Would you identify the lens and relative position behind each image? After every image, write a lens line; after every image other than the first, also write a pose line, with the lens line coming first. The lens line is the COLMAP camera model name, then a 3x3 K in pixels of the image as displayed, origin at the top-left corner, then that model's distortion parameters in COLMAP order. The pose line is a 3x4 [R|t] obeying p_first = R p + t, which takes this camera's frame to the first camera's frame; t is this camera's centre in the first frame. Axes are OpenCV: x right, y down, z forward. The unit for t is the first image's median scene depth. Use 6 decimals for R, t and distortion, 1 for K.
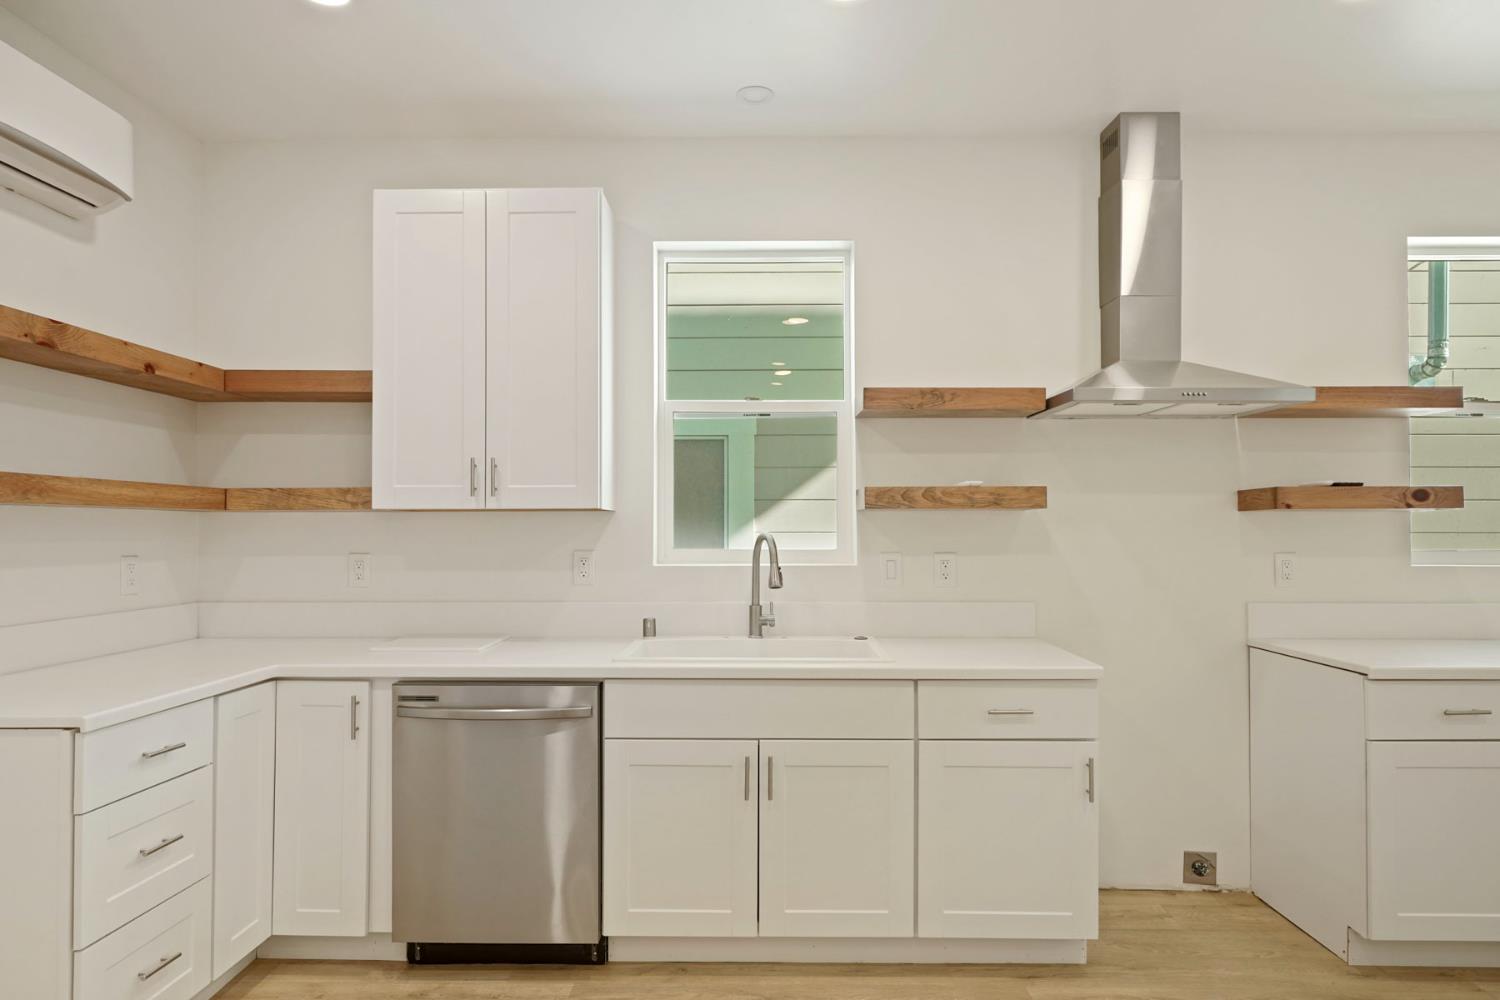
lens RADIAL K [[909.5, 0, 745.9], [0, 909.5, 507.7], [0, 0, 1]] dist [0.004549, -0.000061]
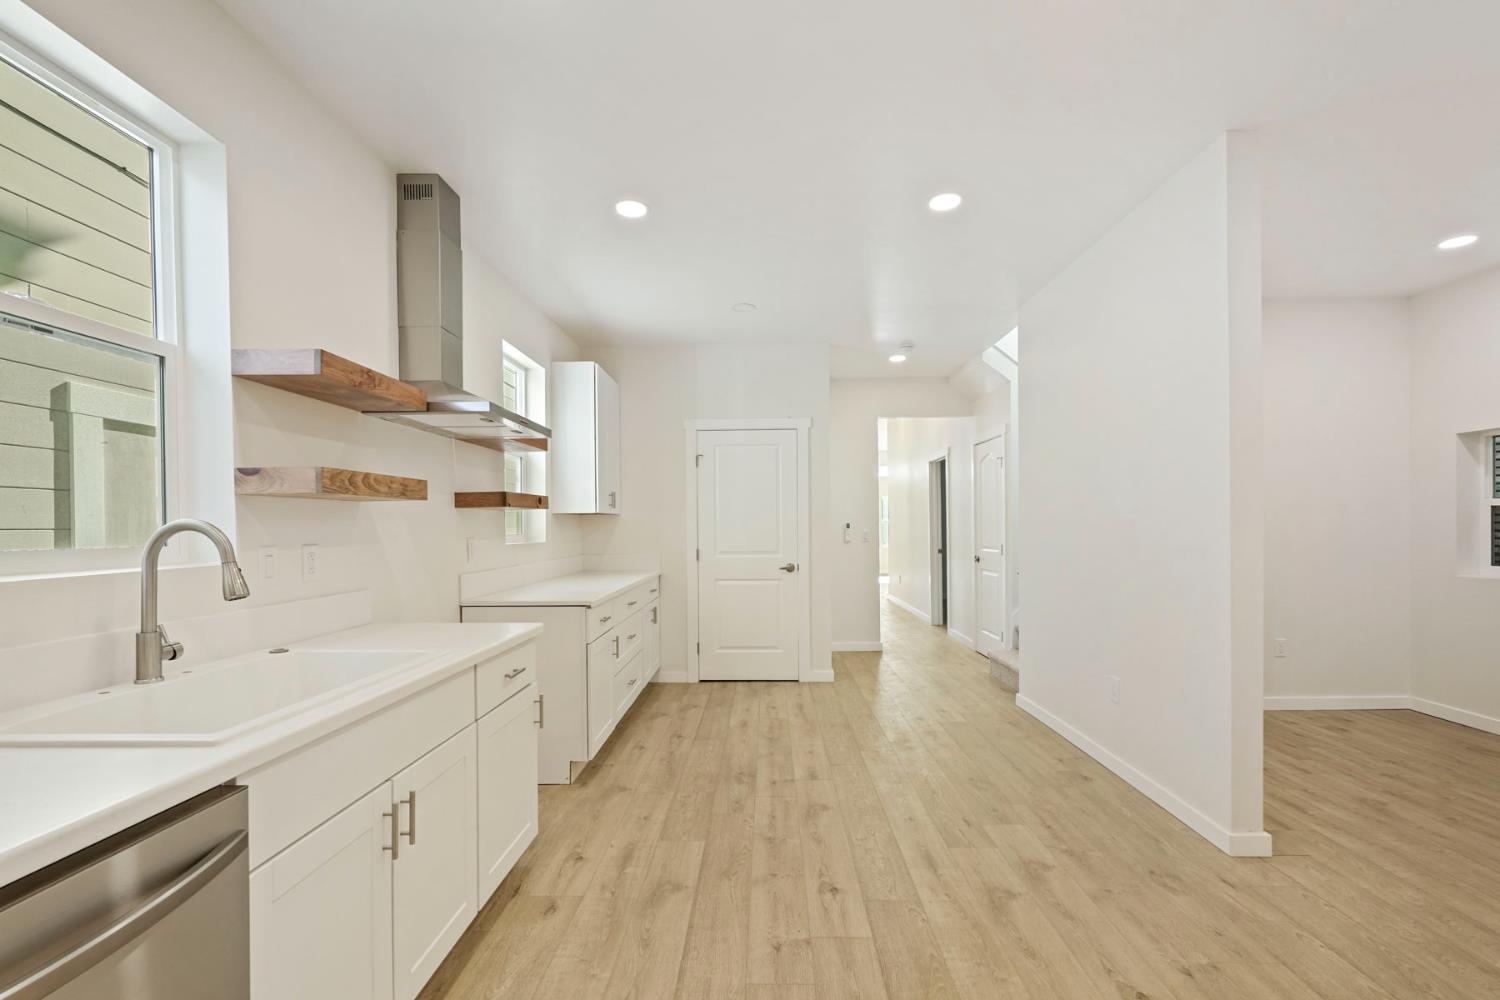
lens RADIAL K [[678.8, 0, 742.6], [0, 678.8, 527.4], [0, 0, 1]] dist [-0.012795, 0.000175]
pose [[0.018163, -0.002013, 0.999833, -0.491045], [-0.010847, 0.999939, 0.002211, 0.027896], [-0.999776, -0.010885, 0.018140, 0.598152]]
